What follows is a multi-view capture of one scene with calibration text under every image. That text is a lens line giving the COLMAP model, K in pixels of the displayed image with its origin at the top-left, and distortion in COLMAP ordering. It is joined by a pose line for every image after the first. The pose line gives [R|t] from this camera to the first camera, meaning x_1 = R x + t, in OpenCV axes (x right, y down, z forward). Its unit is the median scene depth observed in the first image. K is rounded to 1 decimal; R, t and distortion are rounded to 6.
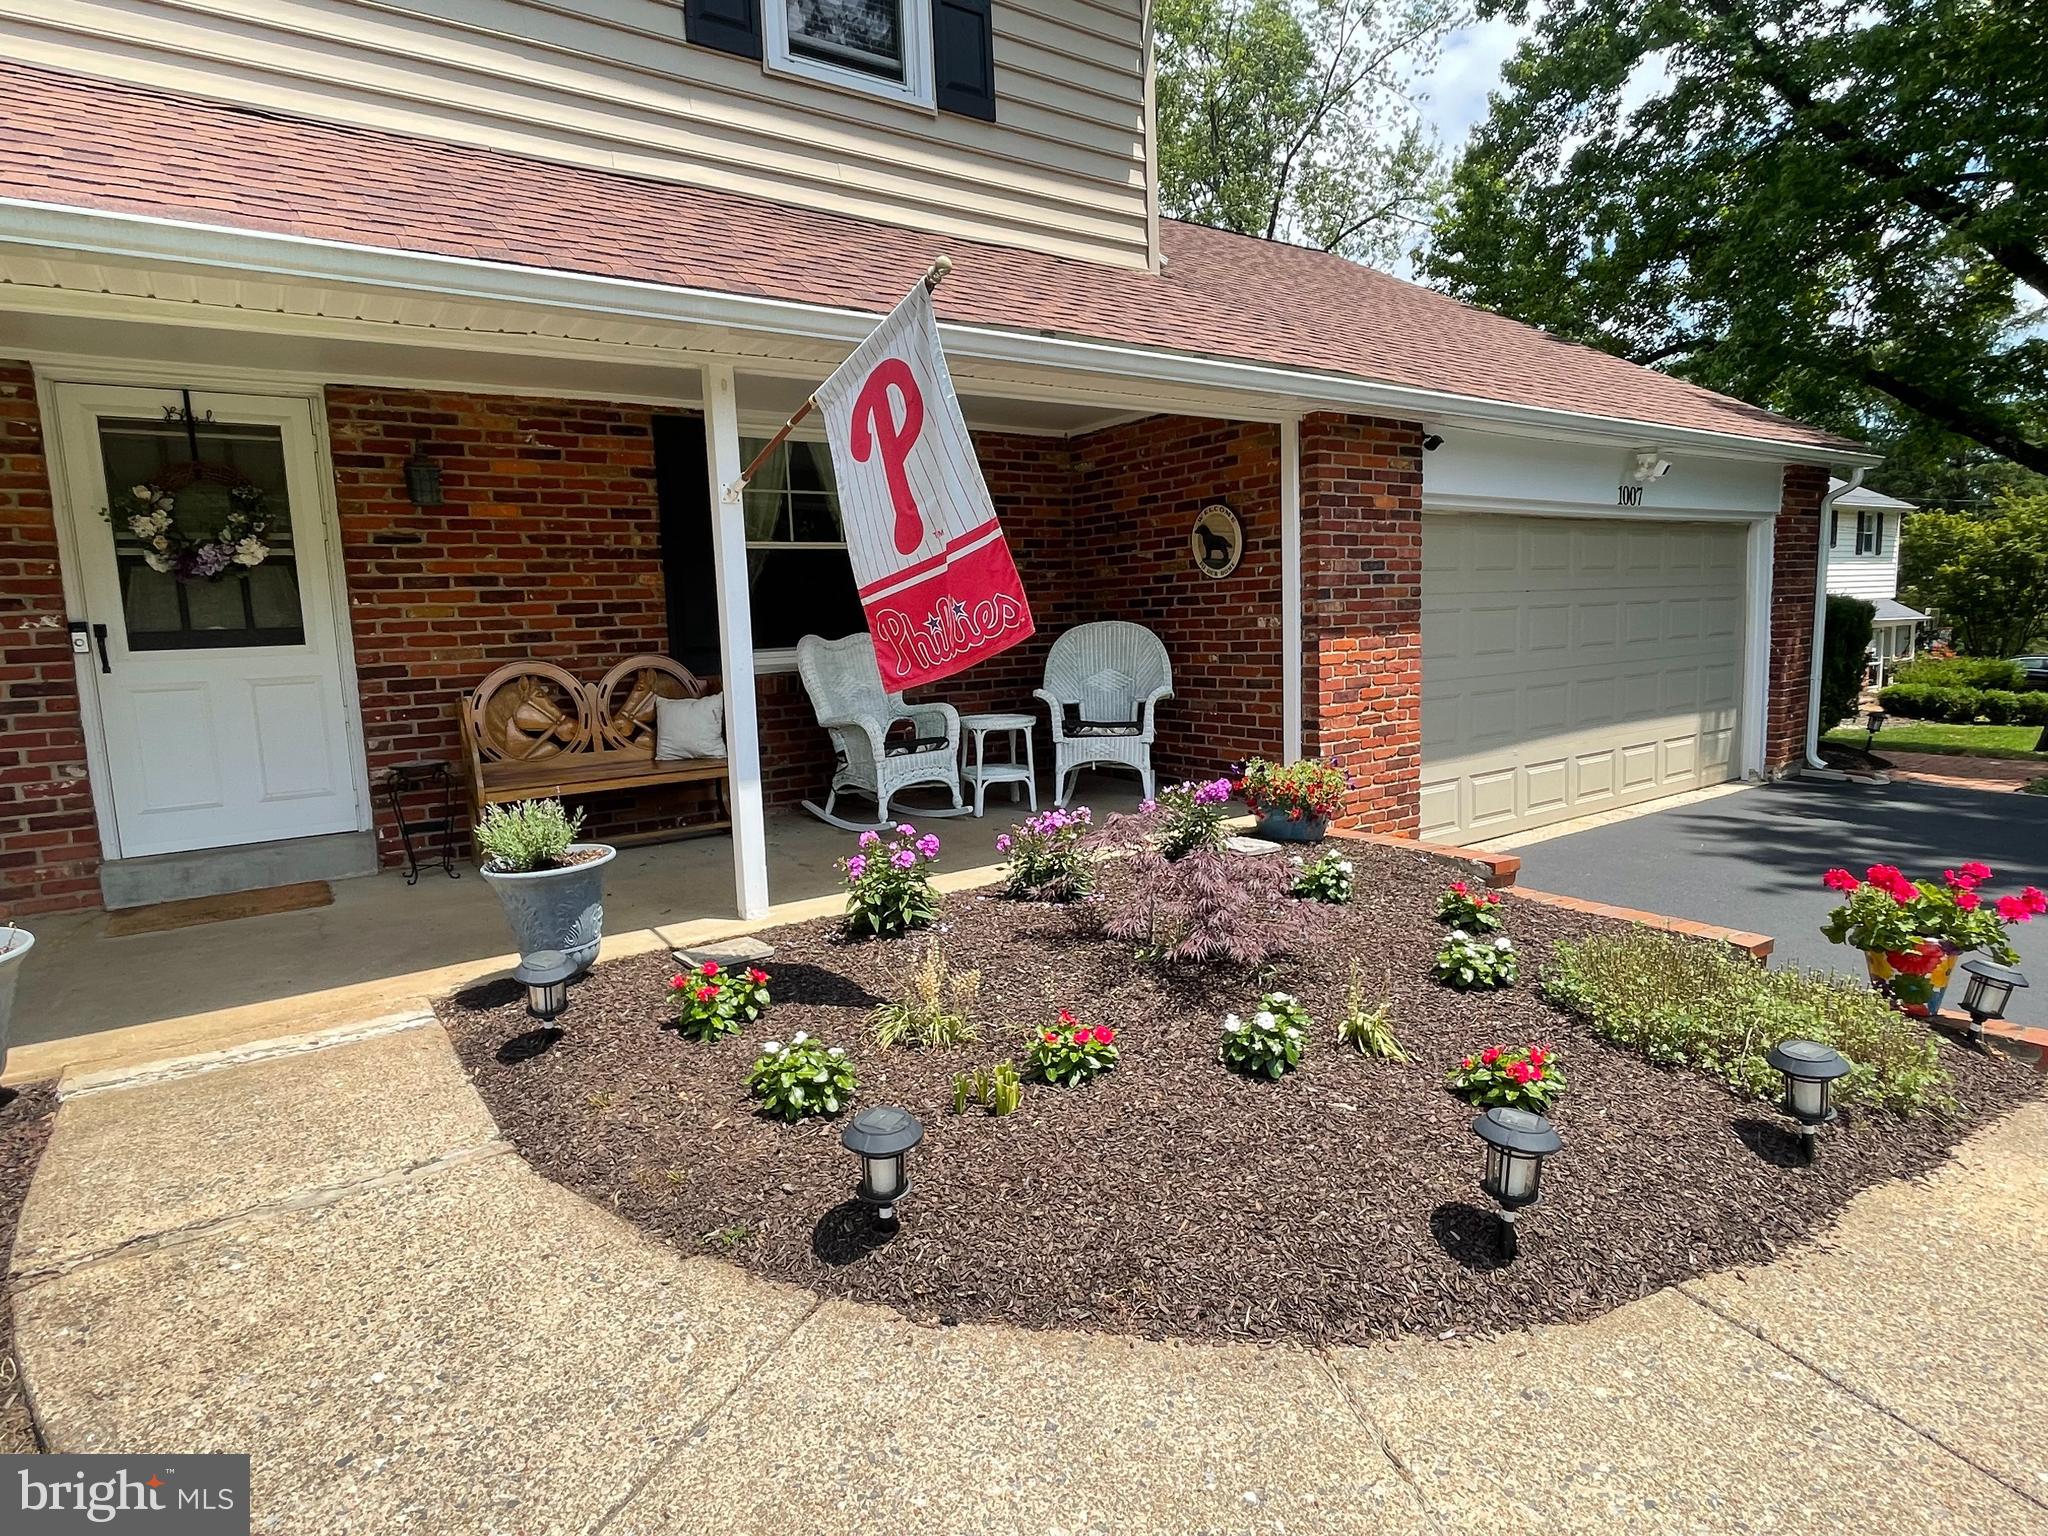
lens RADIAL K [[1115.5, 0, 1022.0], [0, 1115.5, 748.0], [0, 0, 1]] dist [-0.000808, -0.000045]
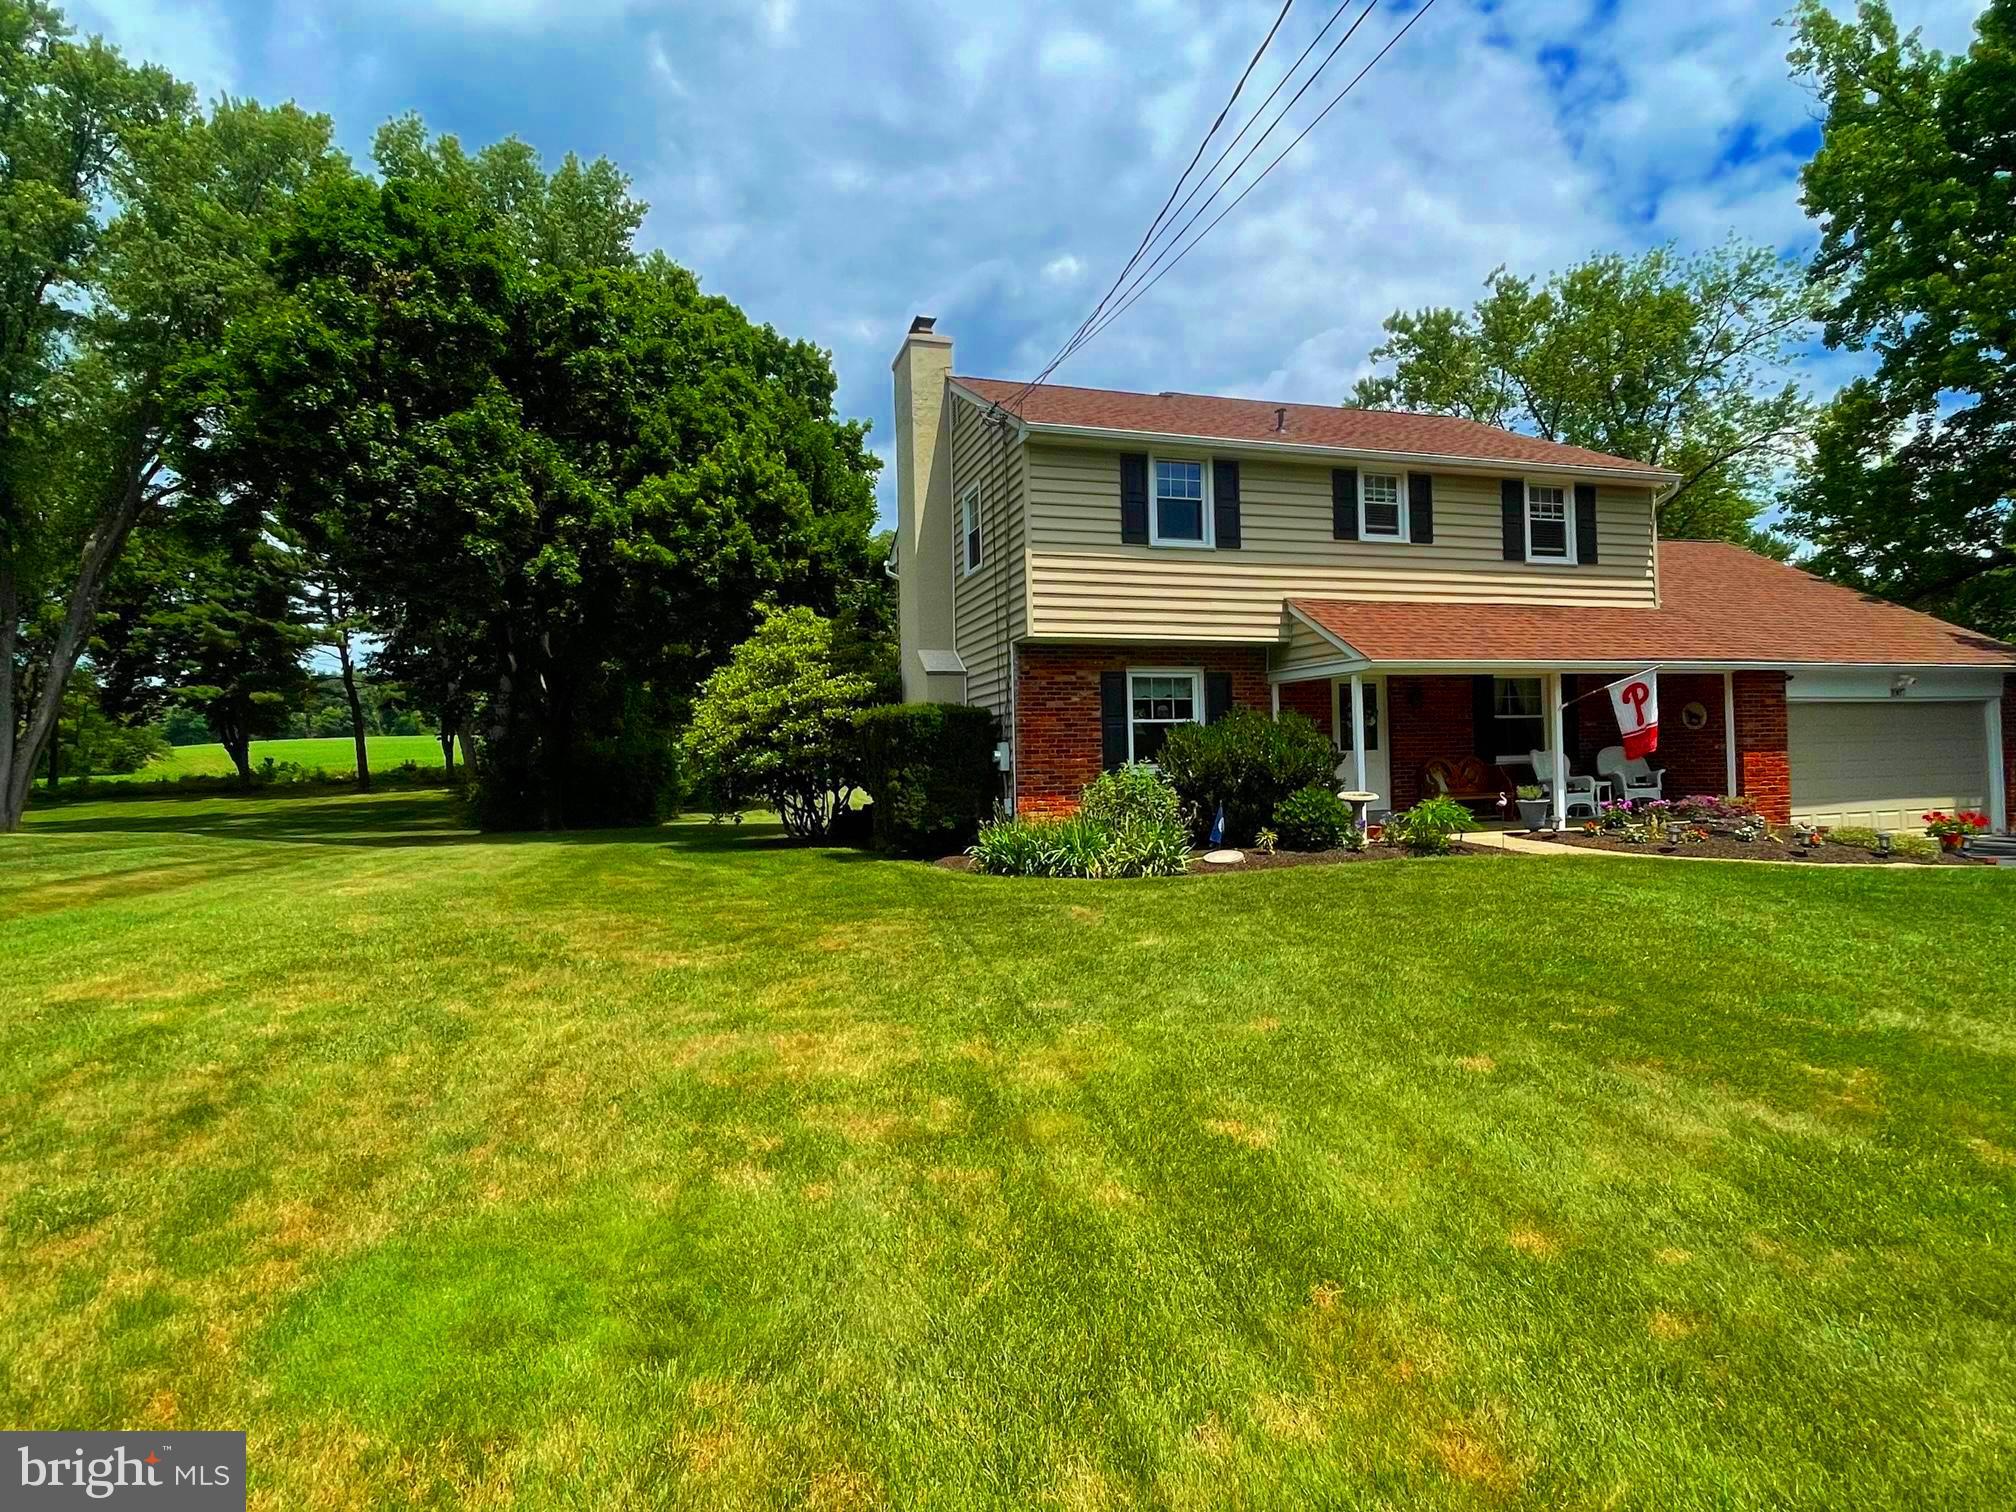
lens RADIAL K [[1071.8, 0, 1011.4], [0, 1071.8, 746.6], [0, 0, 1]] dist [0.003723, -0.002416]
pose [[0.955838, 0.006490, -0.293822, -0.603468], [-0.043118, 0.992035, -0.118357, 0.247395], [0.290714, 0.125799, 0.948504, -1.800002]]
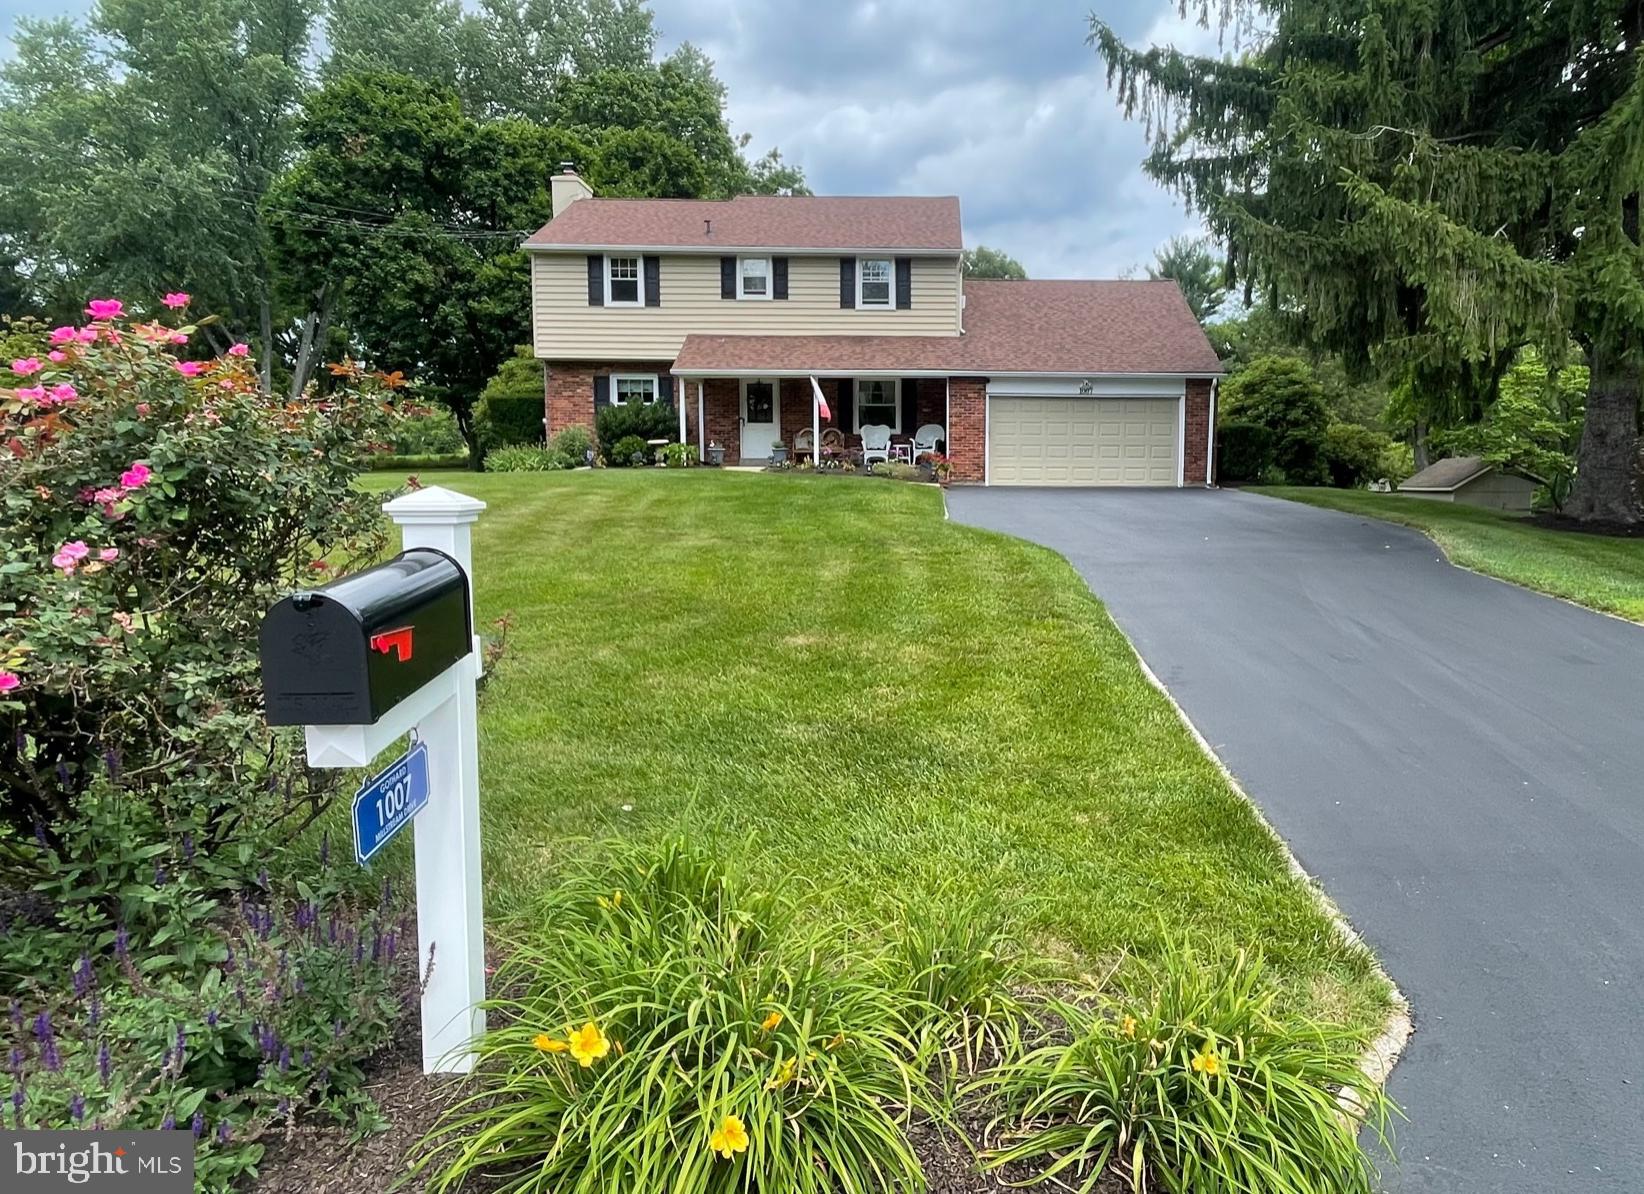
lens RADIAL K [[1020.8, 0, 946.0], [0, 1020.8, 599.4], [0, 0, 1]] dist [-0.027717, 0.007463]
pose [[0.847502, 0.102502, -0.520801, 2.243322], [-0.095666, 0.994606, 0.040076, 0.393850], [0.522100, 0.015858, 0.852737, -2.274645]]
